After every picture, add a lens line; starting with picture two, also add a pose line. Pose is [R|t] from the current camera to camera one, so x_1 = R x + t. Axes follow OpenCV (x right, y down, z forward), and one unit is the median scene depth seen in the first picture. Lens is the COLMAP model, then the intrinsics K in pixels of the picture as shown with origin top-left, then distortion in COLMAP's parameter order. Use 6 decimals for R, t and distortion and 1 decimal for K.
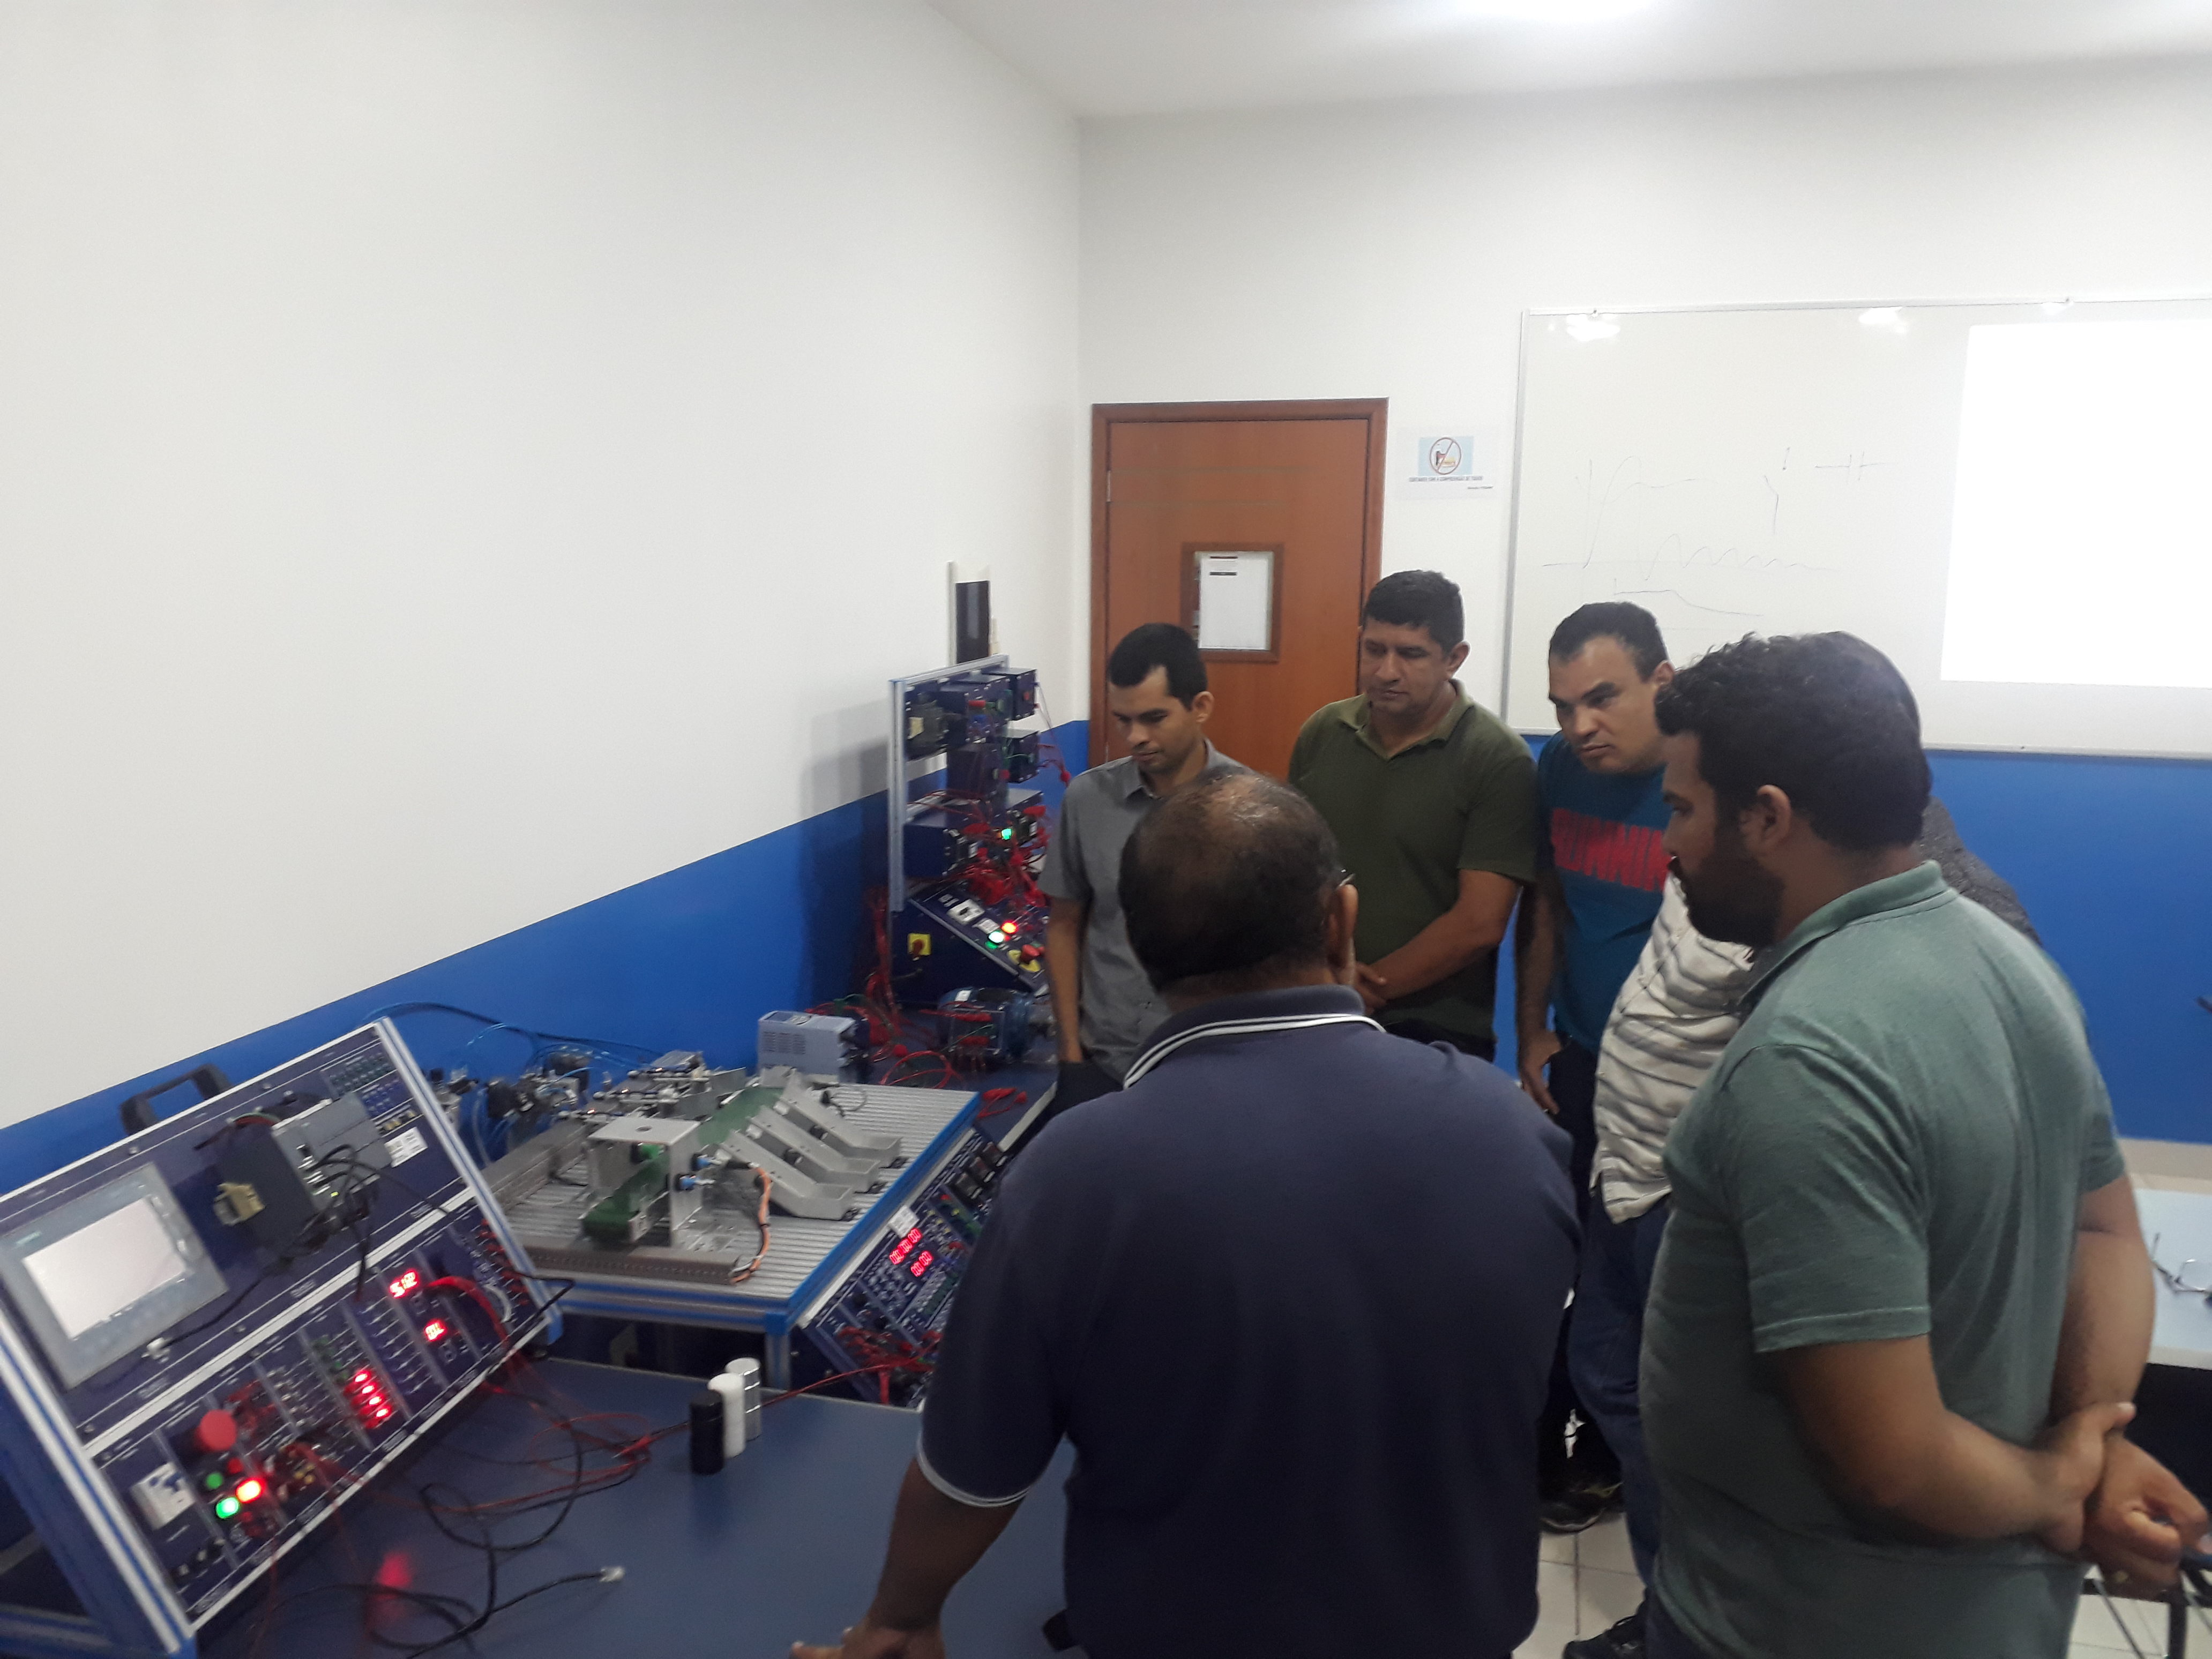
lens RADIAL K [[1763.8, 0, 1075.7], [0, 1763.8, 810.9], [0, 0, 1]] dist [0.078275, -0.085973]
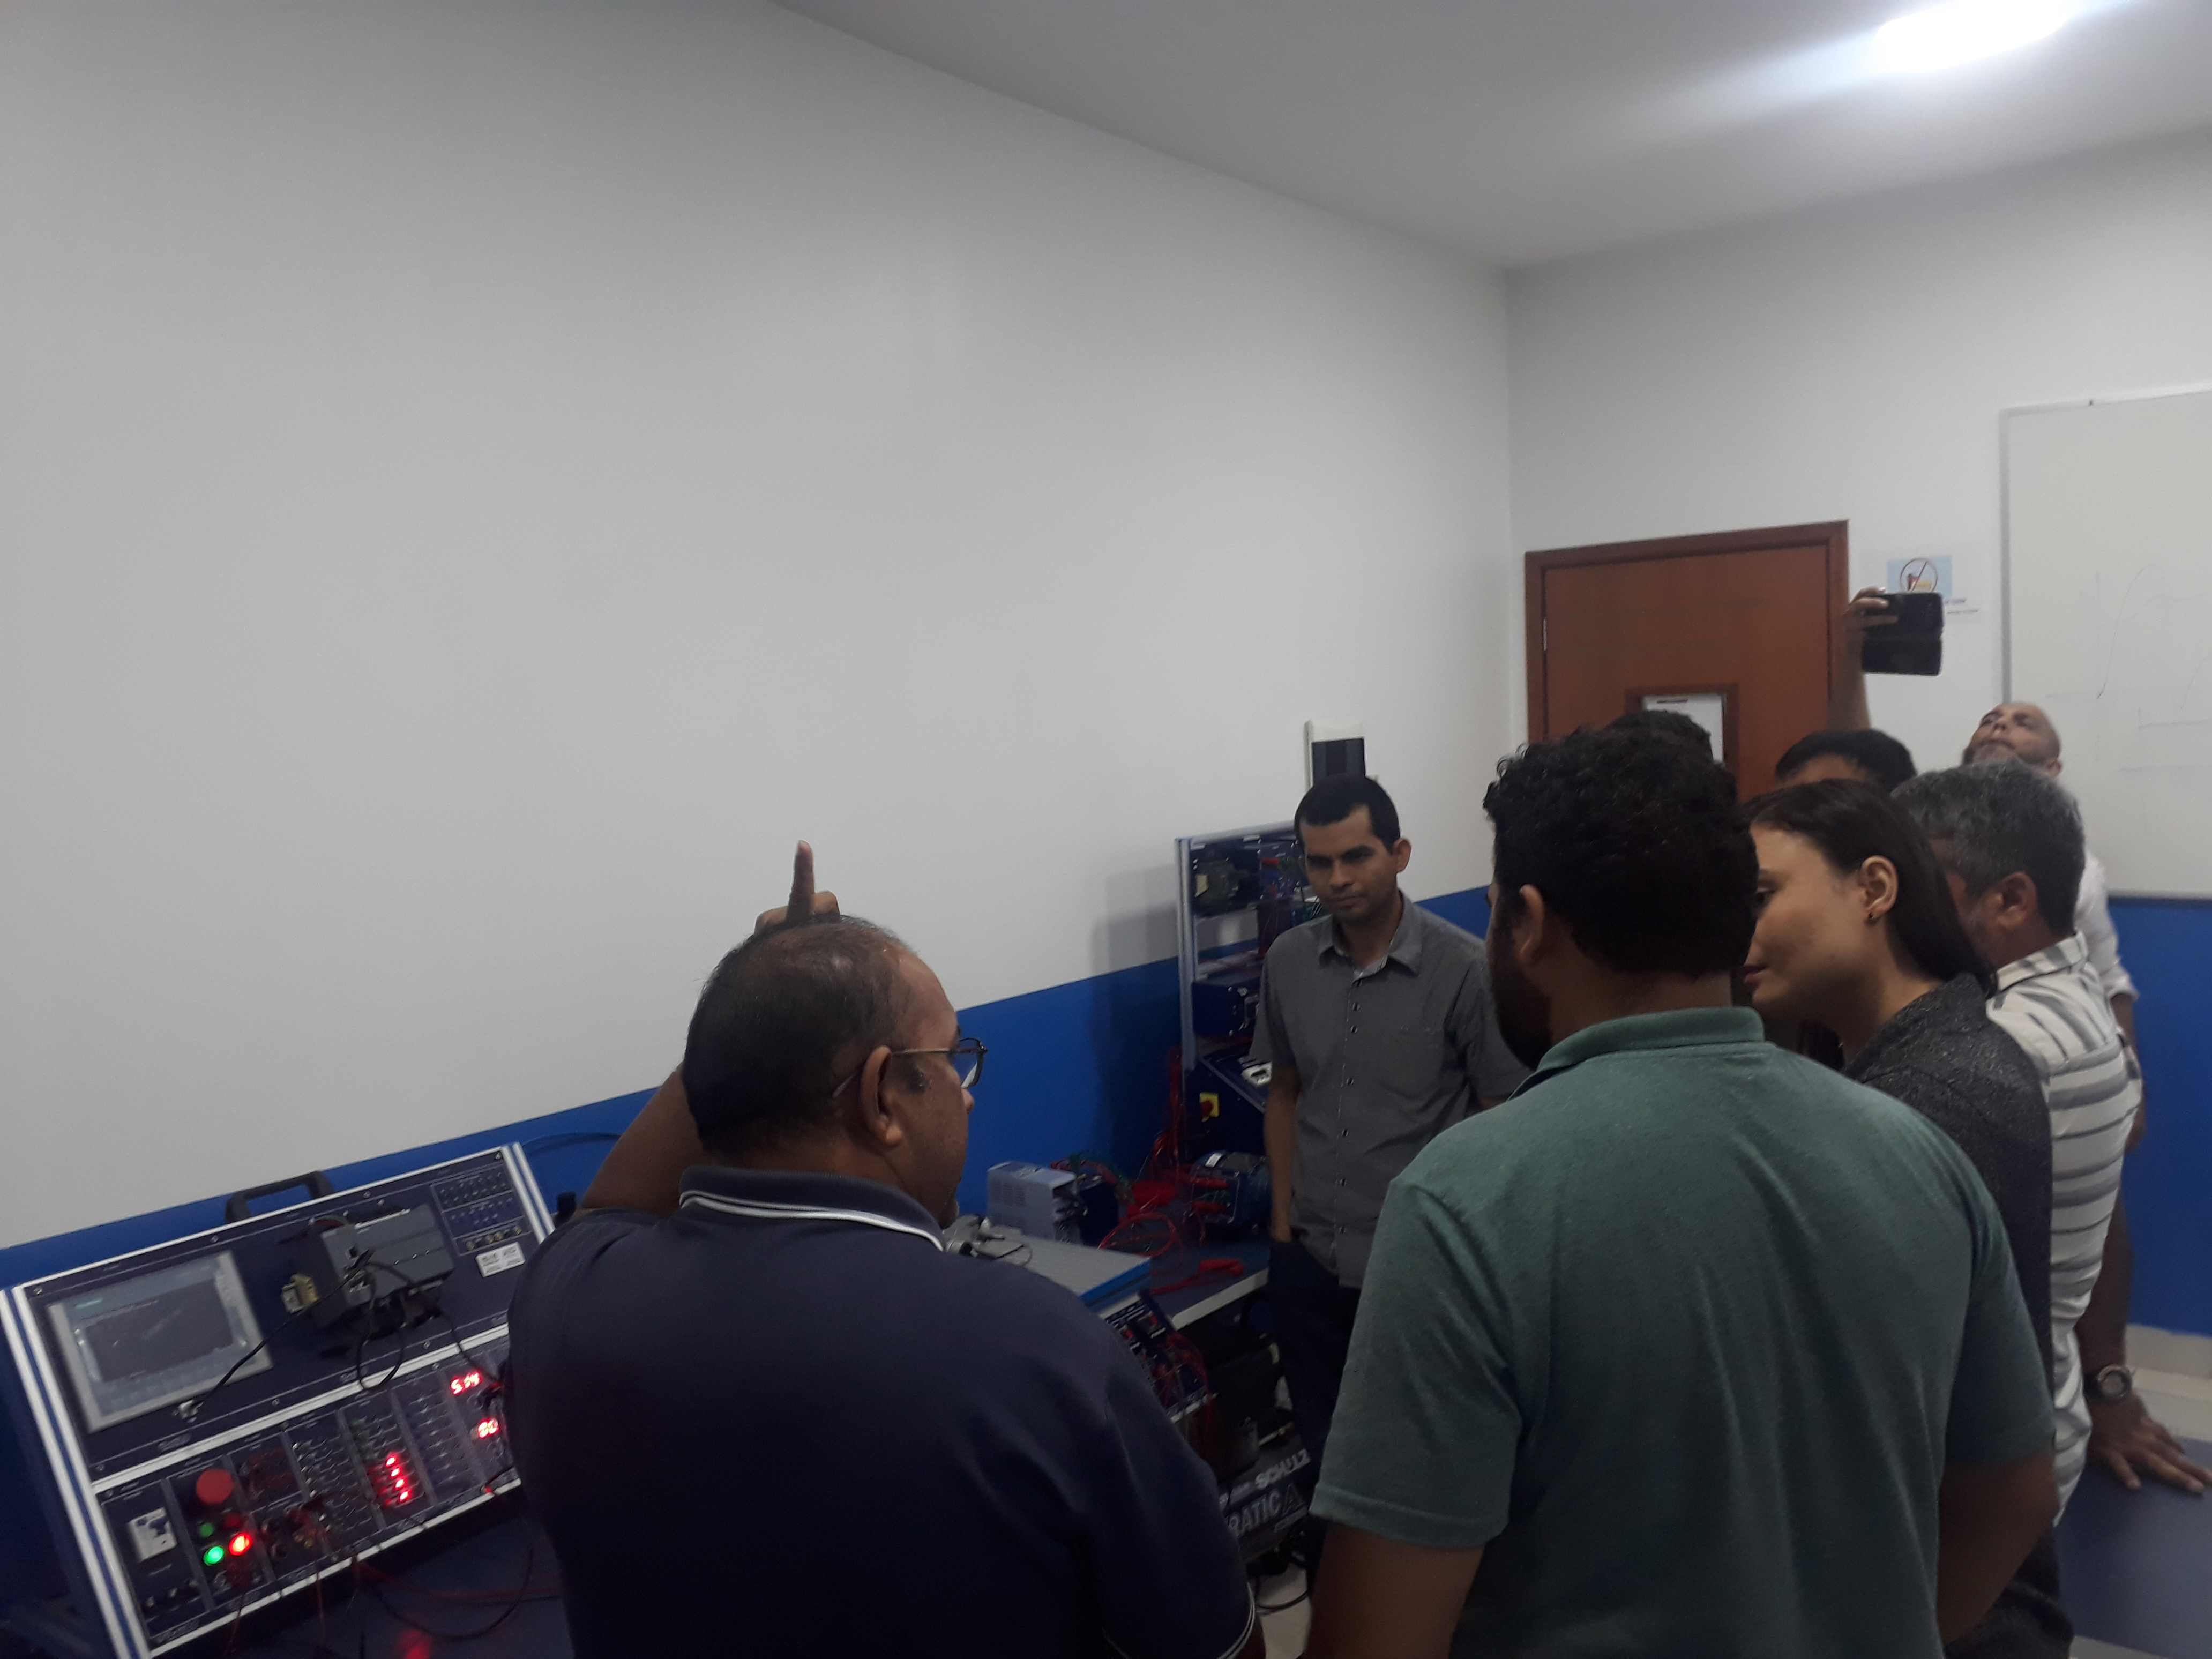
lens RADIAL K [[1763.8, 0, 1095.8], [0, 1763.8, 817.5], [0, 0, 1]] dist [0.078275, -0.085973]
pose [[0.921571, -0.016100, -0.387876, 0.362307], [-0.017645, 0.996370, -0.083283, -0.002073], [0.387809, 0.083595, 0.917941, 0.077600]]
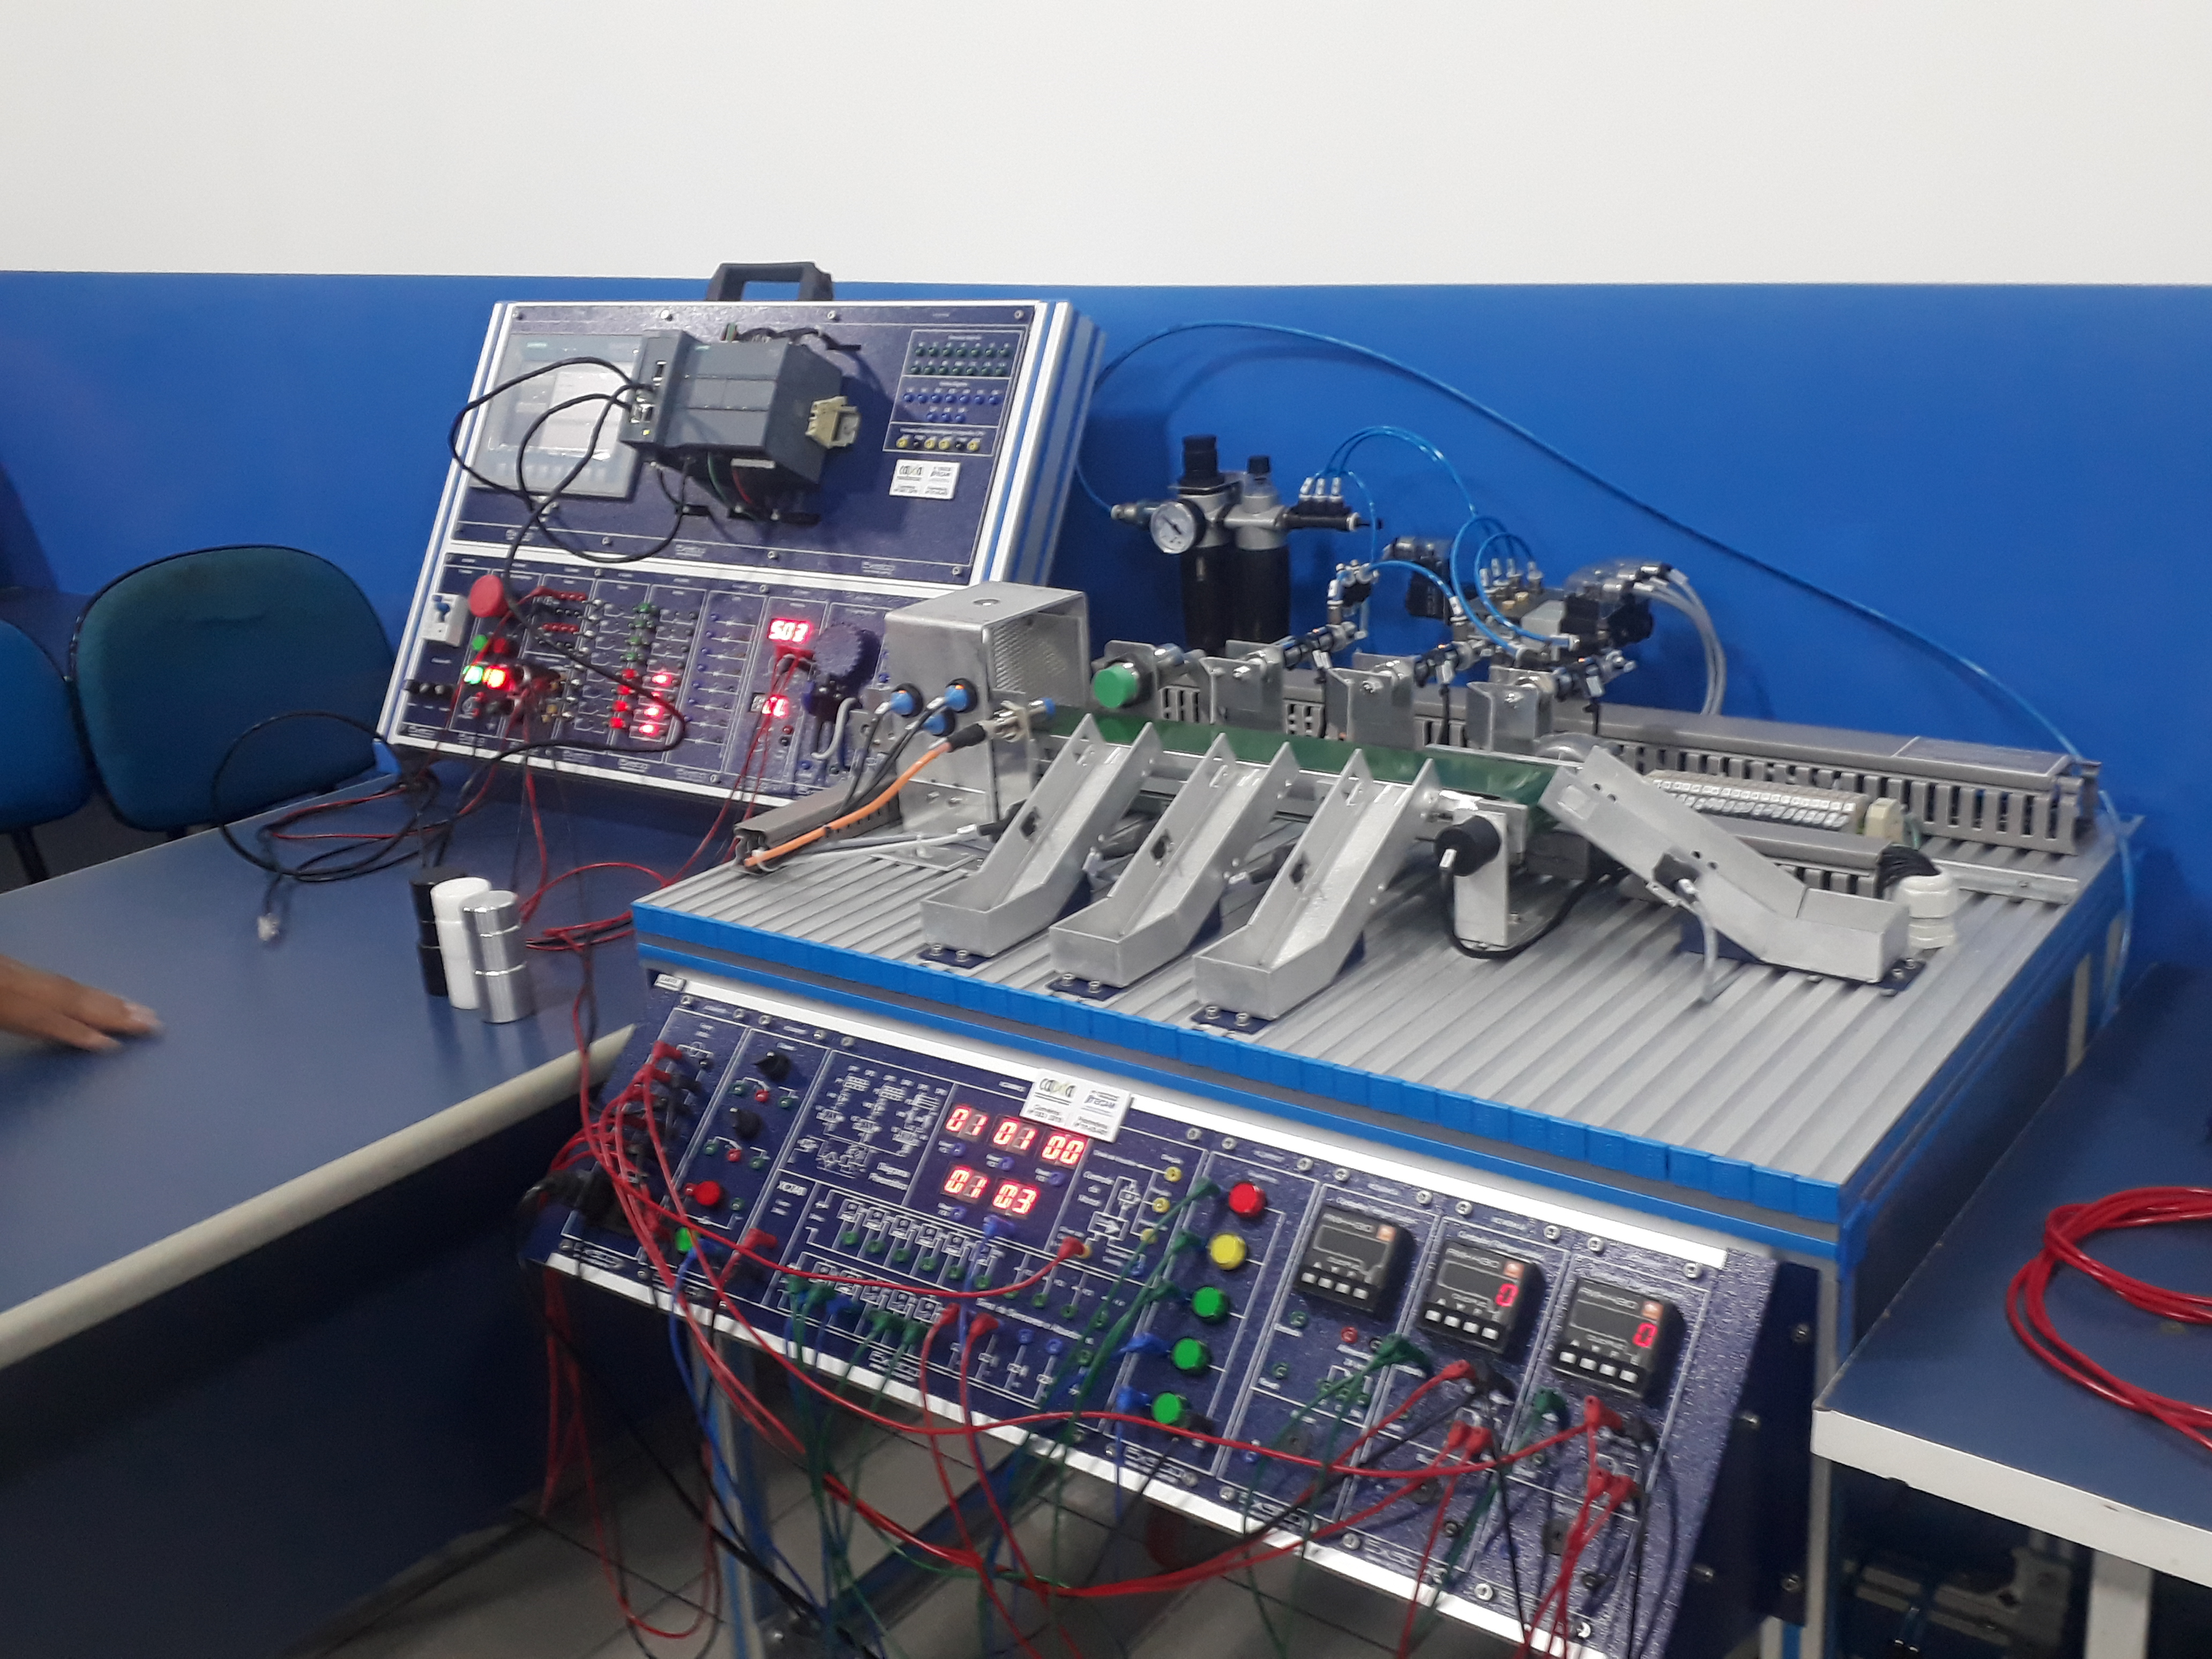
lens RADIAL K [[2253.0, 0, 1096.2], [0, 2253.0, 795.7], [0, 0, 1]] dist [0.163438, 0.000000]
pose [[-0.387141, 0.303021, -0.870804, 0.327432], [-0.091415, 0.927184, 0.363282, -0.013450], [0.917477, 0.220246, -0.331250, 1.202054]]
